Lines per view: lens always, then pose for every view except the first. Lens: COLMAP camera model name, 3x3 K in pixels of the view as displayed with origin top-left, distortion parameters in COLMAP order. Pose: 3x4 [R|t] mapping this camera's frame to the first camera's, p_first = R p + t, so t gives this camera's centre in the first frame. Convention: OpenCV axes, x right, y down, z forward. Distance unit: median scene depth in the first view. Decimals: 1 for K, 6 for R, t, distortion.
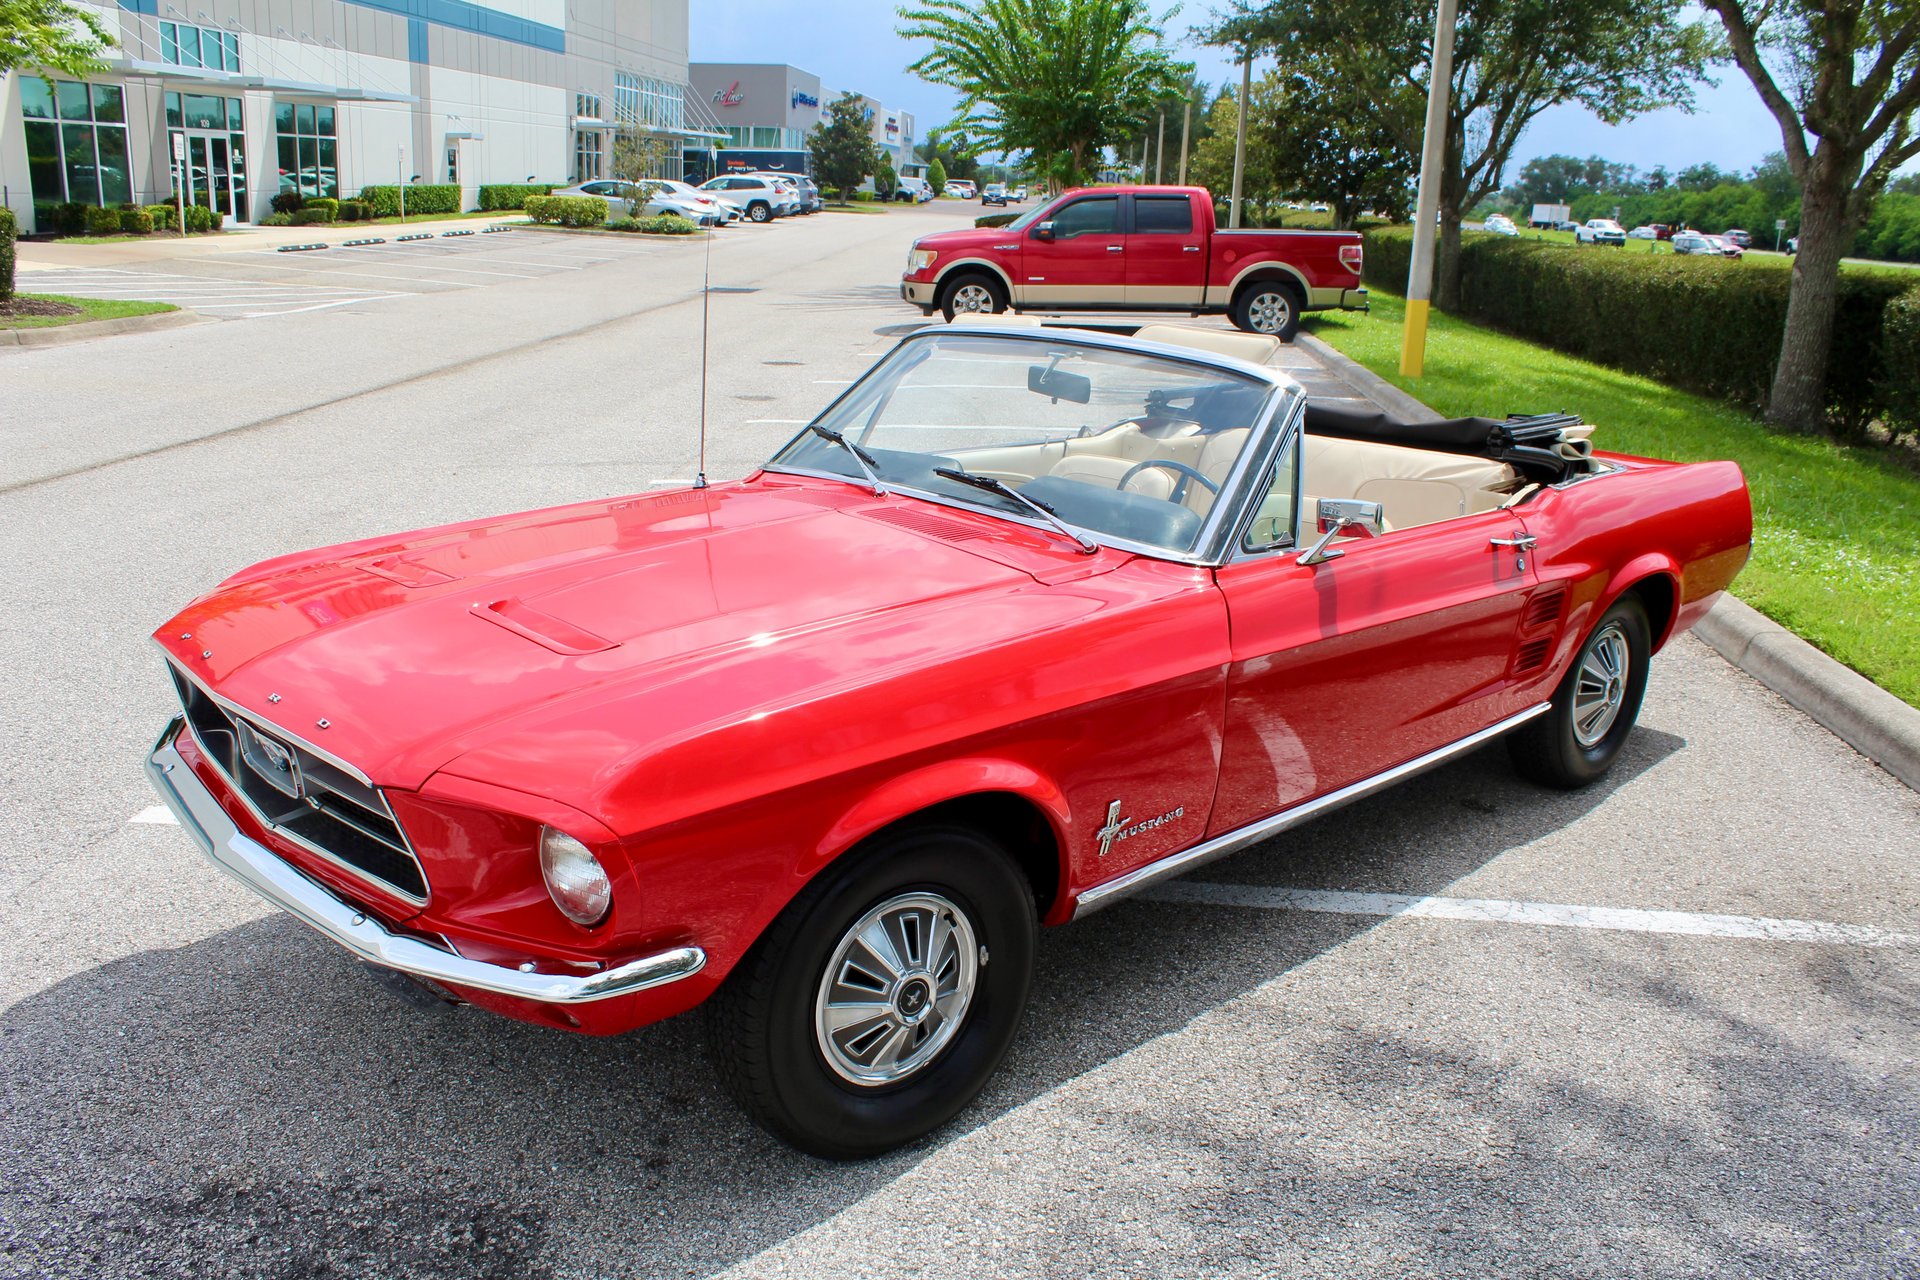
lens RADIAL K [[1608.1, 0, 954.8], [0, 1608.1, 641.7], [0, 0, 1]] dist [-0.168007, 0.157466]
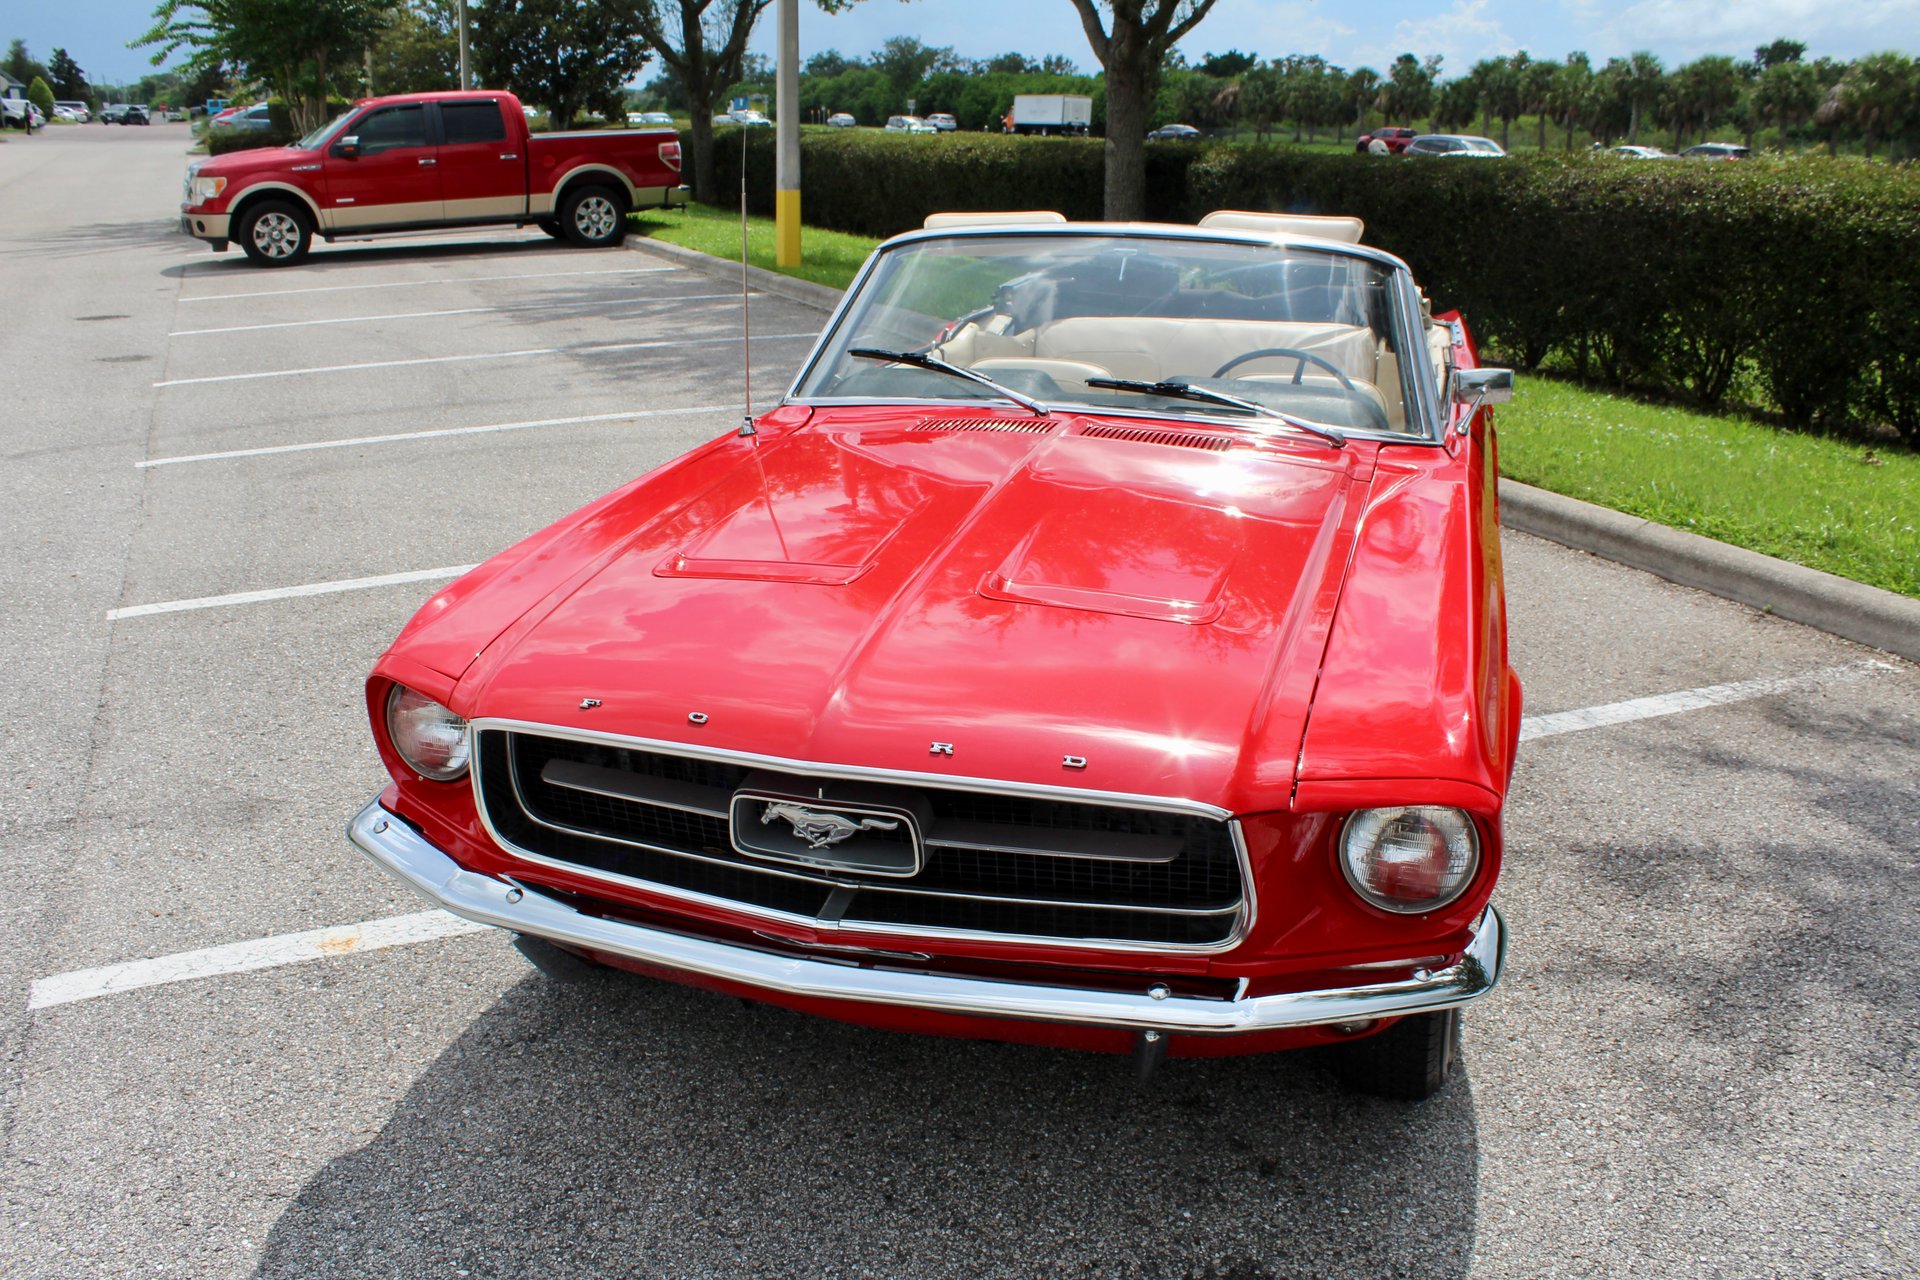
lens RADIAL K [[1605.4, 0, 958.3], [0, 1605.4, 637.8], [0, 0, 1]] dist [-0.170291, 0.156715]
pose [[0.868891, -0.177797, 0.461970, -0.067250], [0.151203, 0.983993, 0.094318, -0.007545], [-0.471344, -0.012101, 0.881866, 0.027960]]
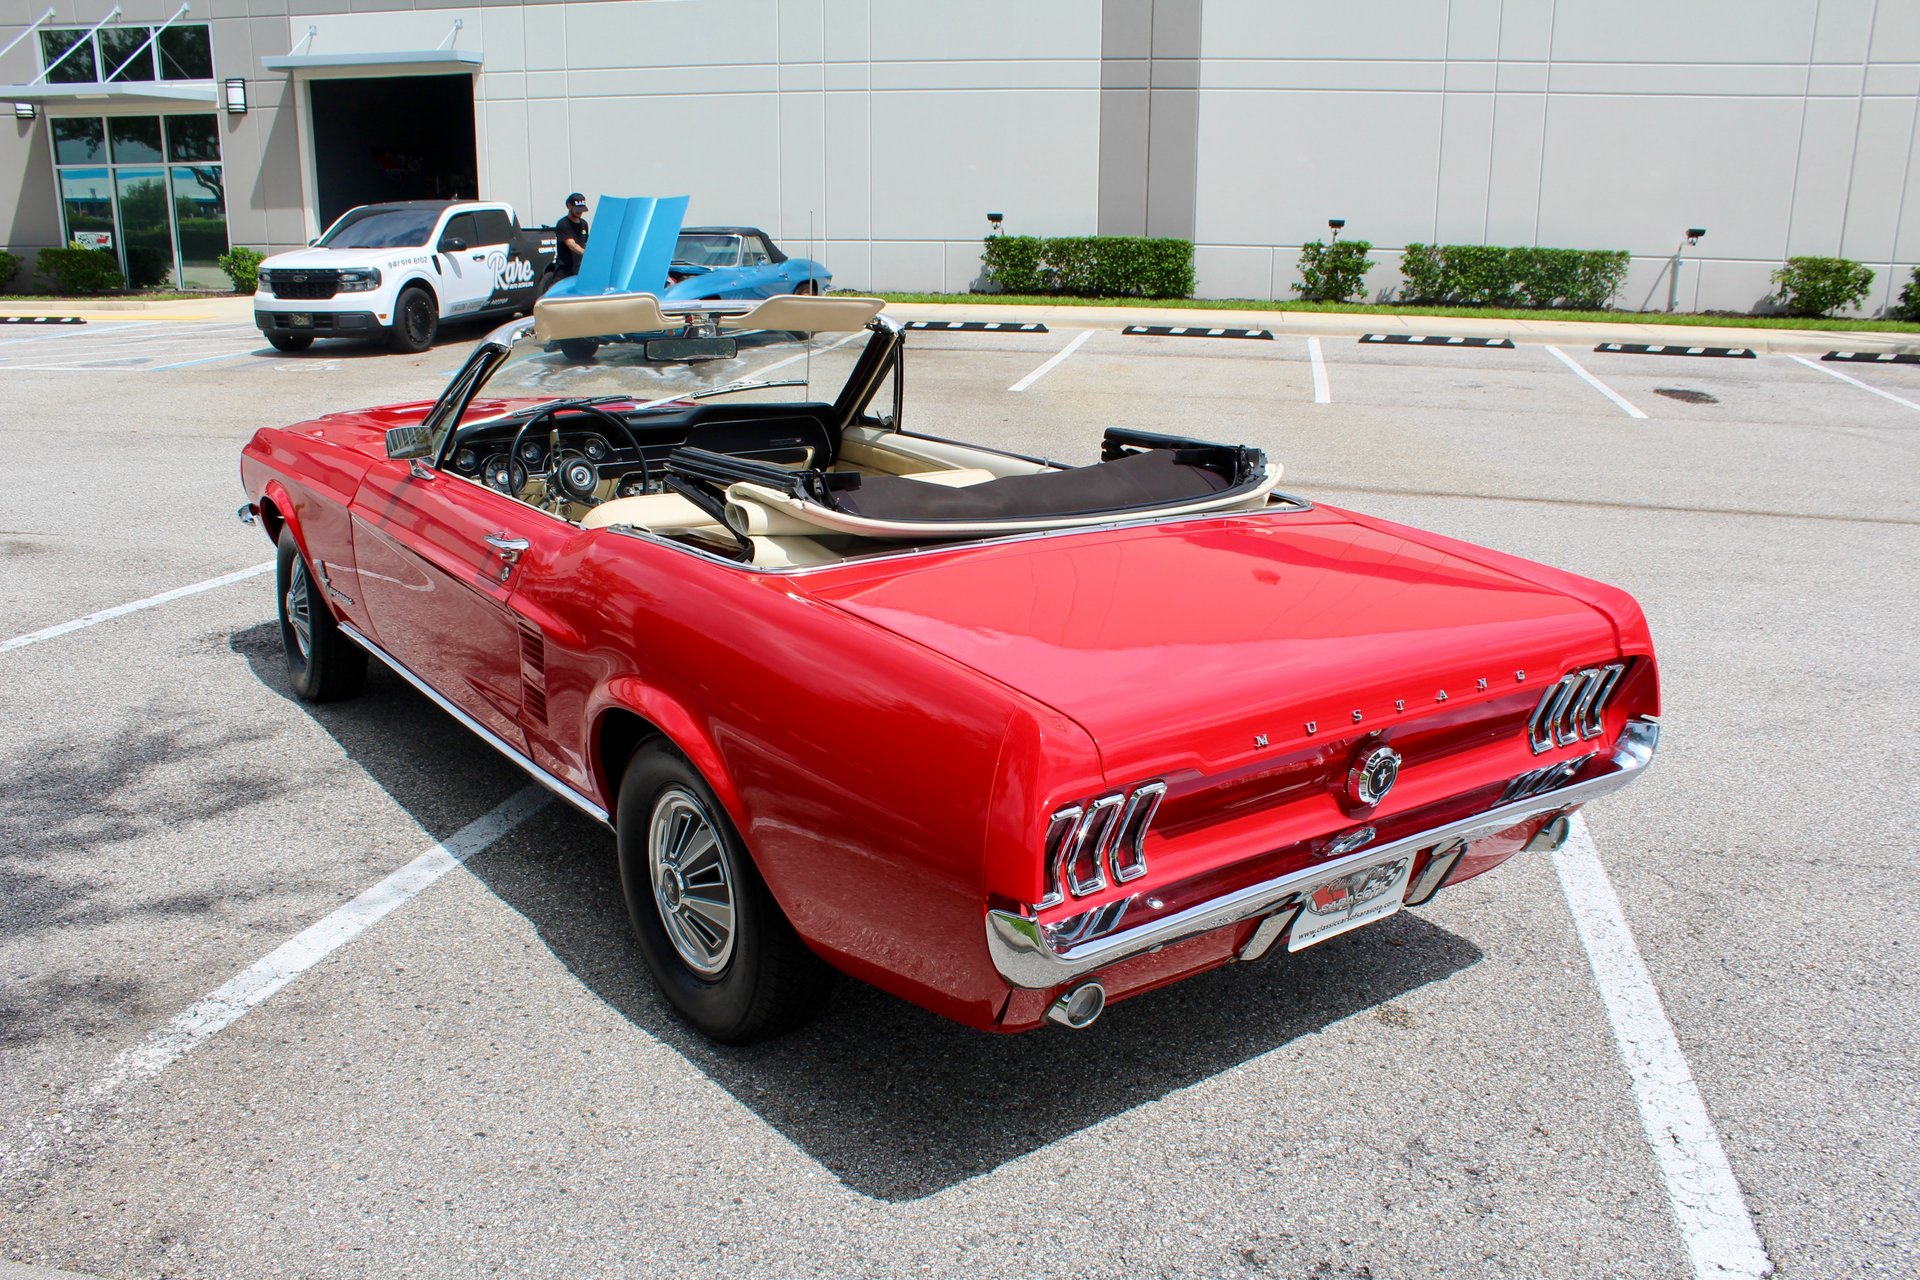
lens RADIAL K [[1608.1, 0, 954.8], [0, 1608.1, 641.7], [0, 0, 1]] dist [-0.168007, 0.157466]
pose [[-0.113798, 0.228605, -0.966845, 0.160646], [-0.287880, 0.923829, 0.252318, -0.041404], [0.950881, 0.307049, -0.039319, 0.173663]]
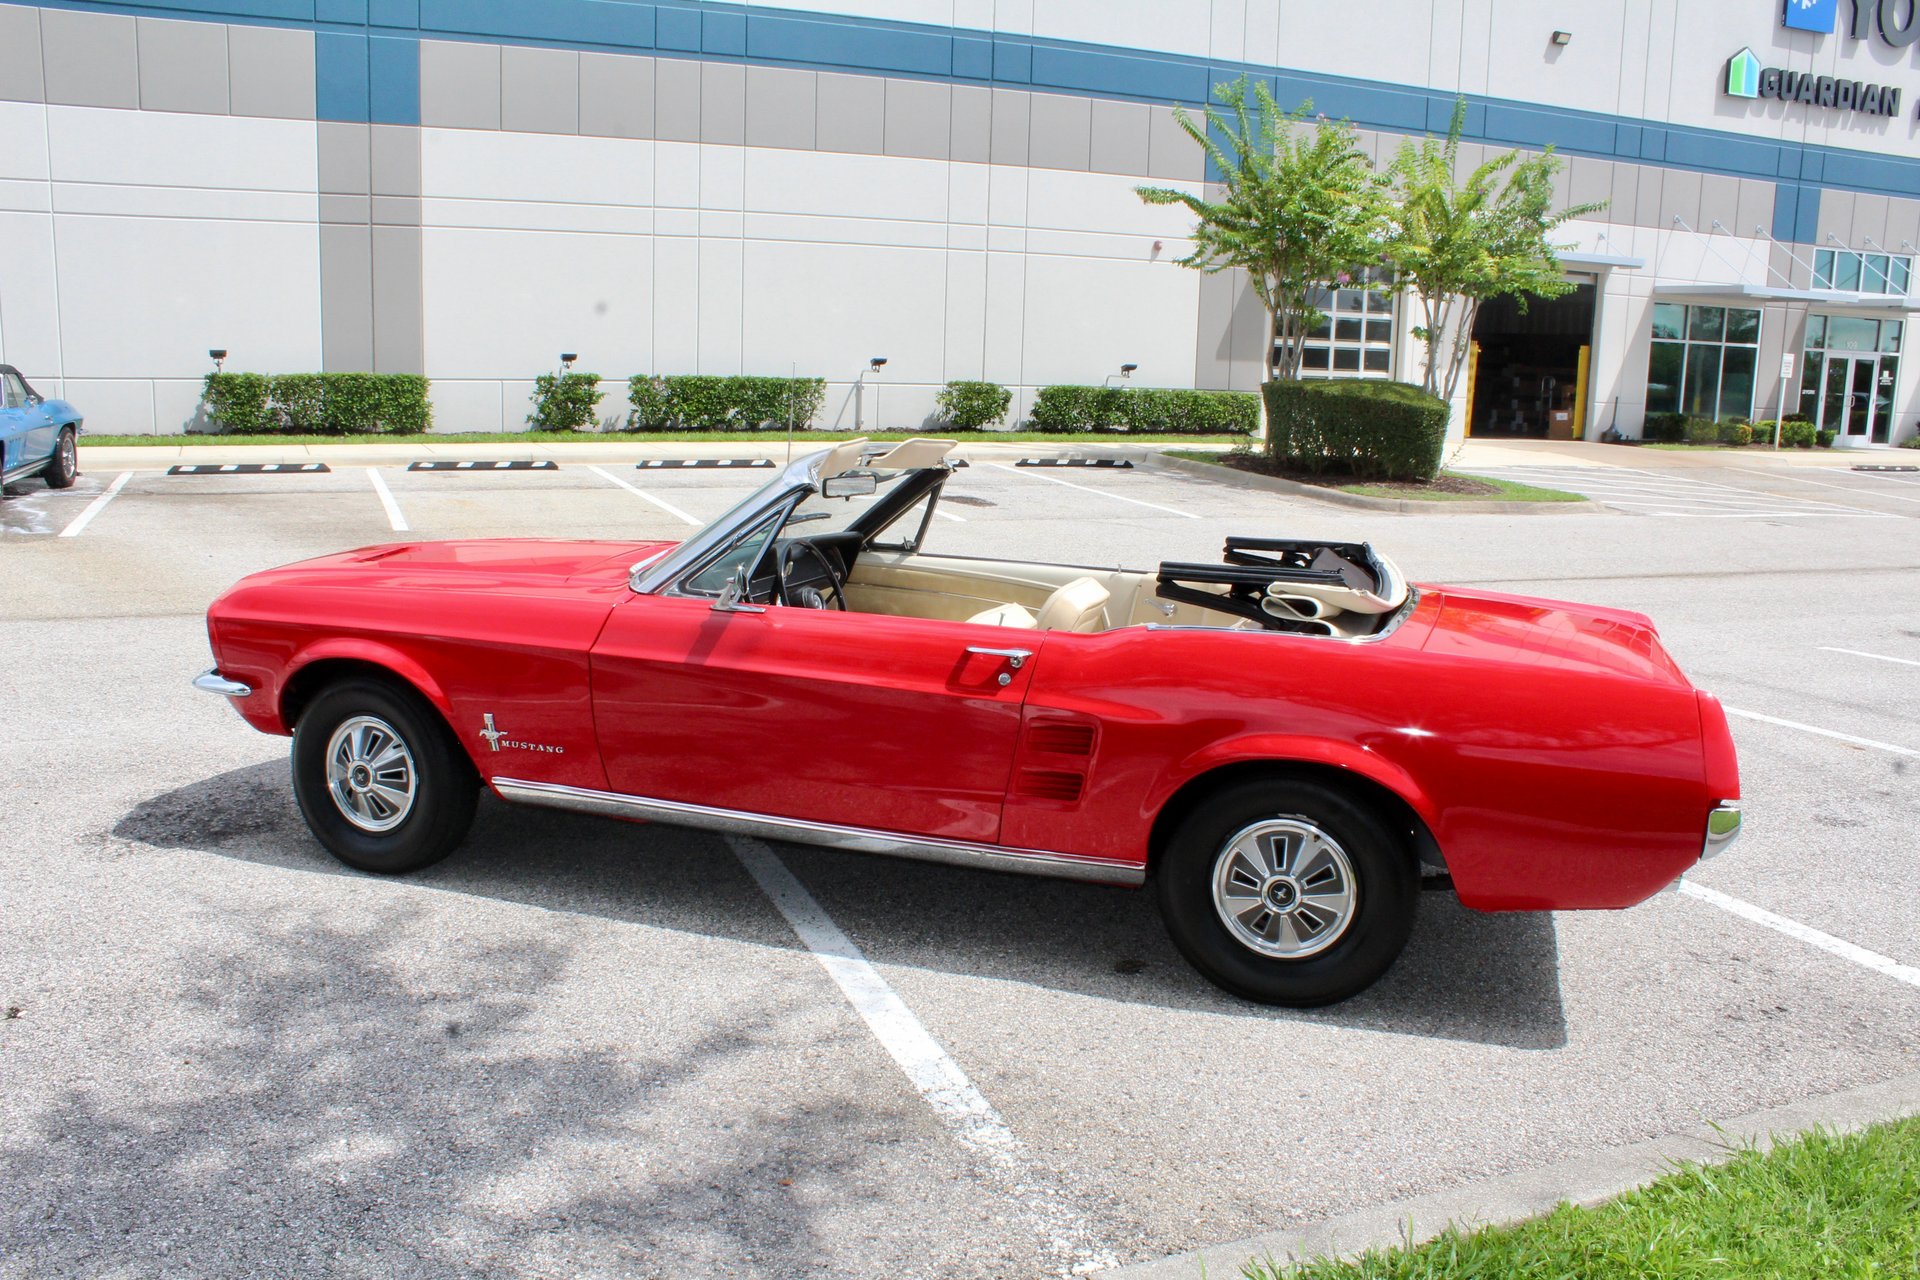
lens RADIAL K [[1605.4, 0, 958.3], [0, 1605.4, 637.8], [0, 0, 1]] dist [-0.170291, 0.156715]
pose [[0.472703, 0.133990, -0.870975, 0.167115], [-0.257146, 0.966330, 0.009099, -0.010288], [0.842869, 0.219667, 0.491242, 0.063394]]
